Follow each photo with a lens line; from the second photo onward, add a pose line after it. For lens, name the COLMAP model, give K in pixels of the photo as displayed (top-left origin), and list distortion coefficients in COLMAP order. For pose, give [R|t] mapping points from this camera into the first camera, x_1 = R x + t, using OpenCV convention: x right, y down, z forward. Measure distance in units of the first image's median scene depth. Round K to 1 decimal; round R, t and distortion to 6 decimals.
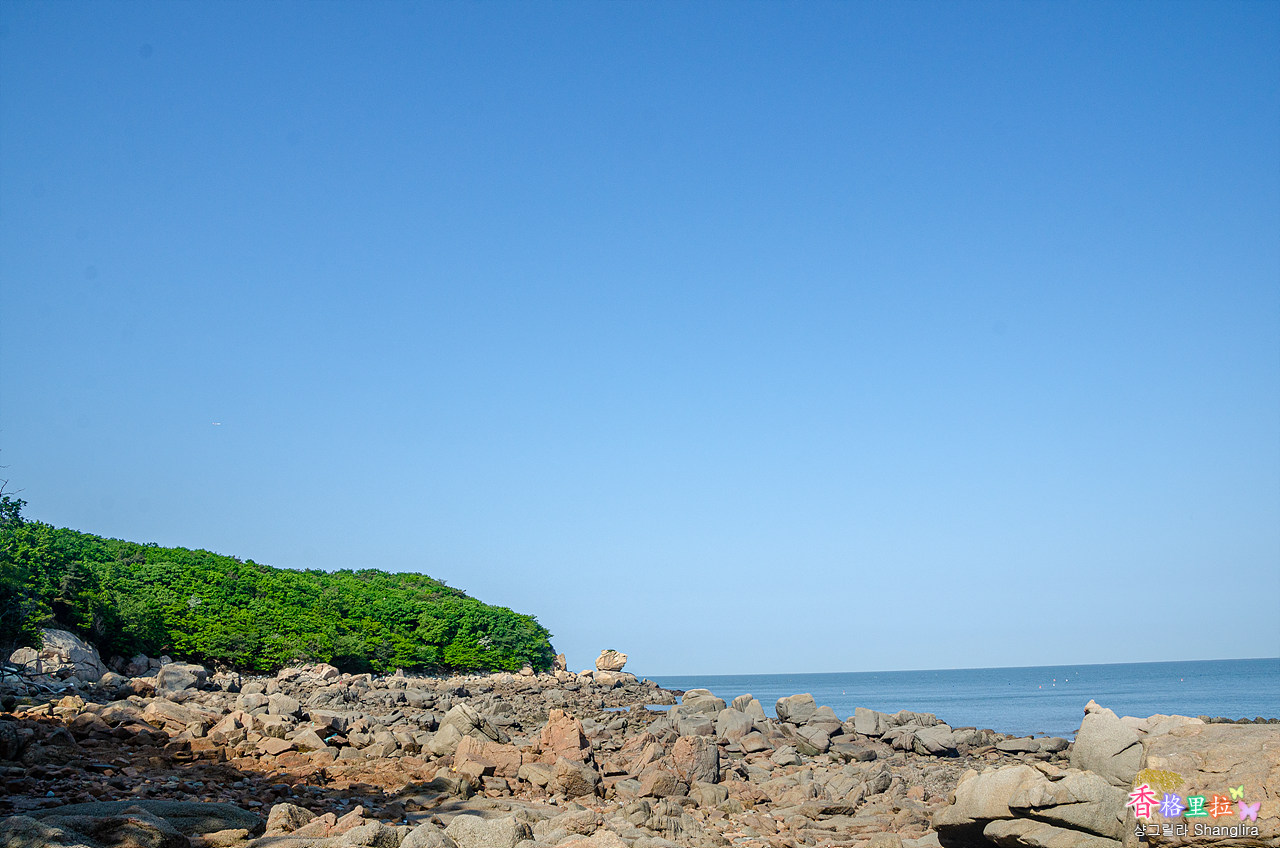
lens RADIAL K [[1009.3, 0, 634.2], [0, 1009.3, 417.5], [0, 0, 1]] dist [-0.136846, 0.081734]
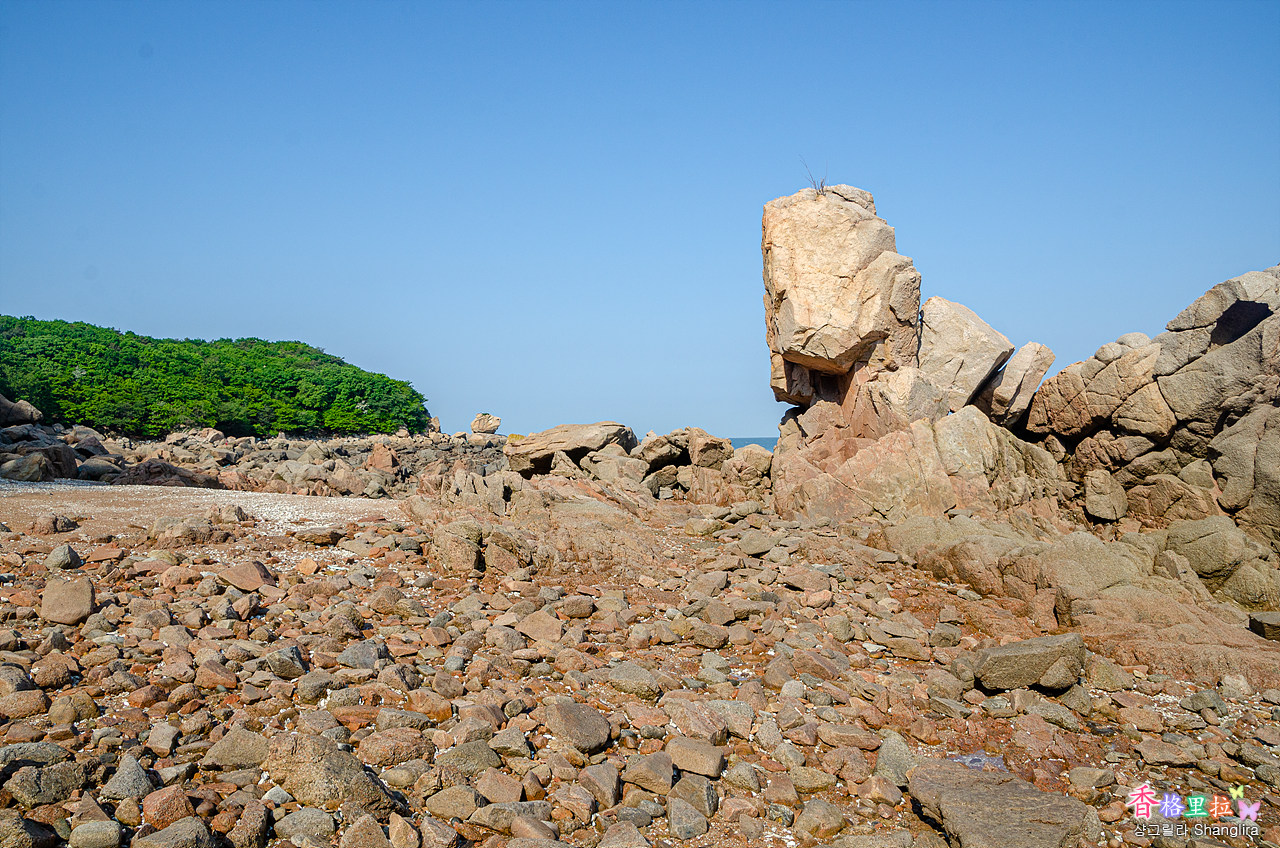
lens RADIAL K [[1009.3, 0, 638.9], [0, 1009.3, 429.0], [0, 0, 1]] dist [-0.136846, 0.081734]
pose [[0.993071, -0.001240, 0.117509, 0.019648], [-0.026998, 0.970790, 0.238408, -0.015010], [-0.114373, -0.239929, 0.964030, -0.071043]]
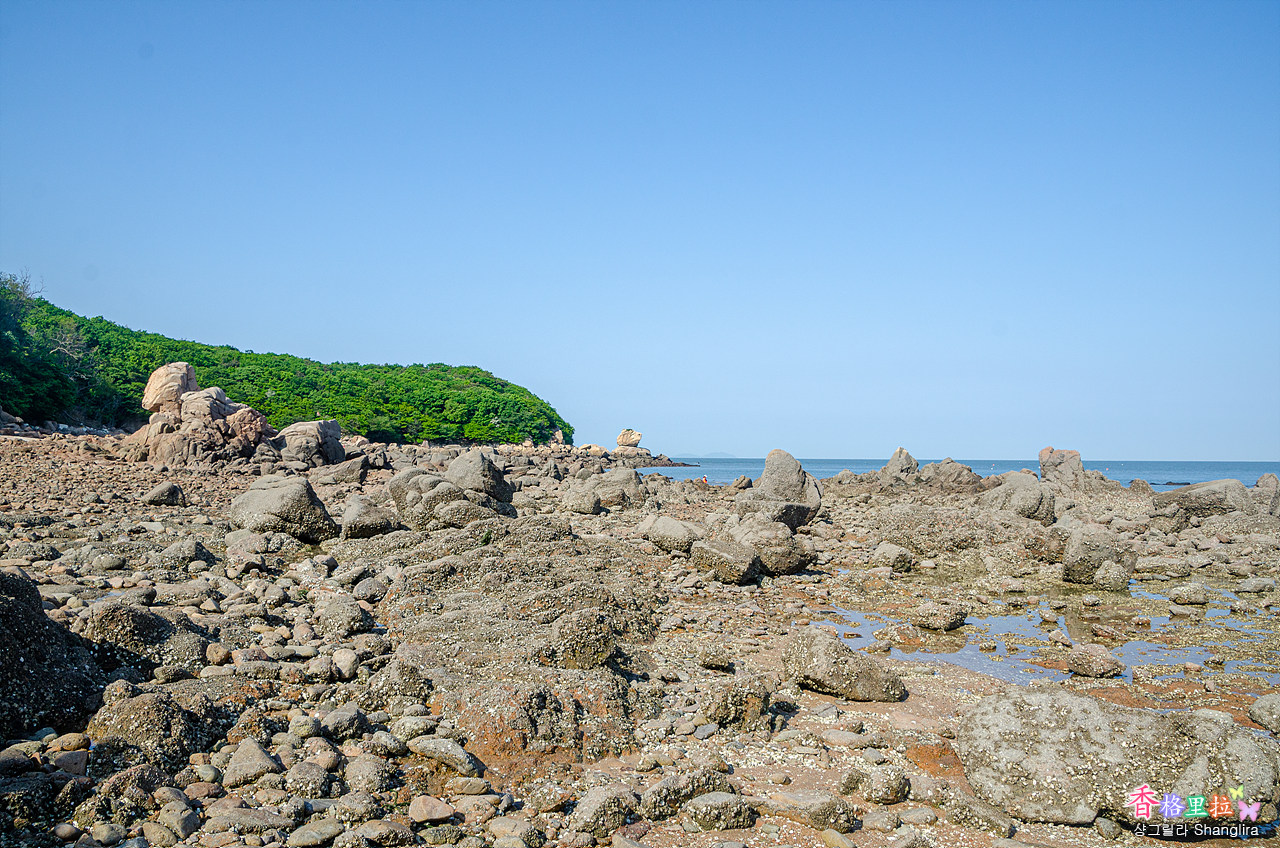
lens RADIAL K [[1009.3, 0, 639.6], [0, 1009.3, 424.8], [0, 0, 1]] dist [-0.136846, 0.081734]
pose [[0.989518, 0.015865, -0.143538, 0.249943], [0.016161, 0.975538, 0.219238, -0.065032], [0.143505, -0.219260, 0.965055, -0.281040]]
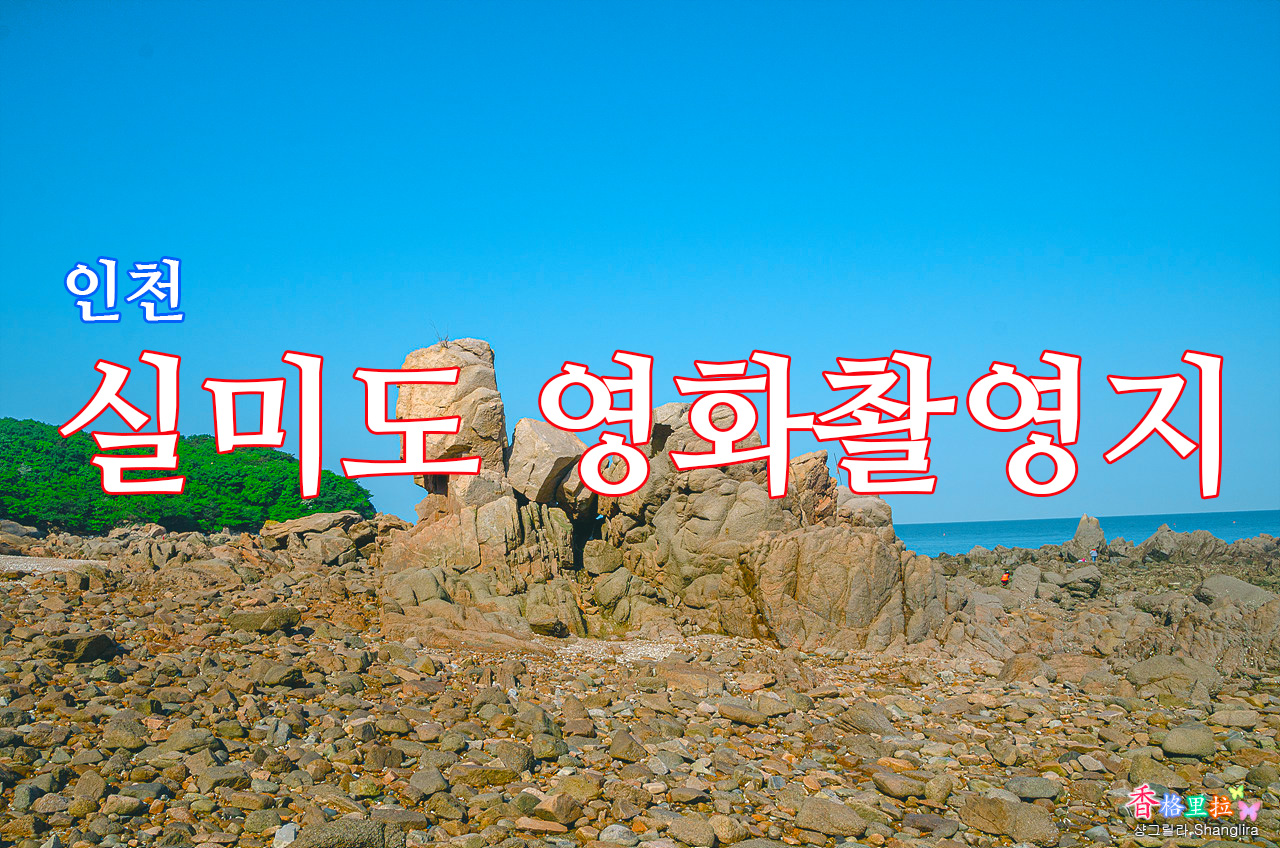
lens RADIAL K [[1009.3, 0, 640.4], [0, 1009.3, 429.9], [0, 0, 1]] dist [-0.136846, 0.081734]
pose [[0.988704, 0.001308, 0.149877, 0.050915], [-0.023652, 0.988794, 0.147398, -0.023187], [-0.148005, -0.149278, 0.977656, -0.109596]]
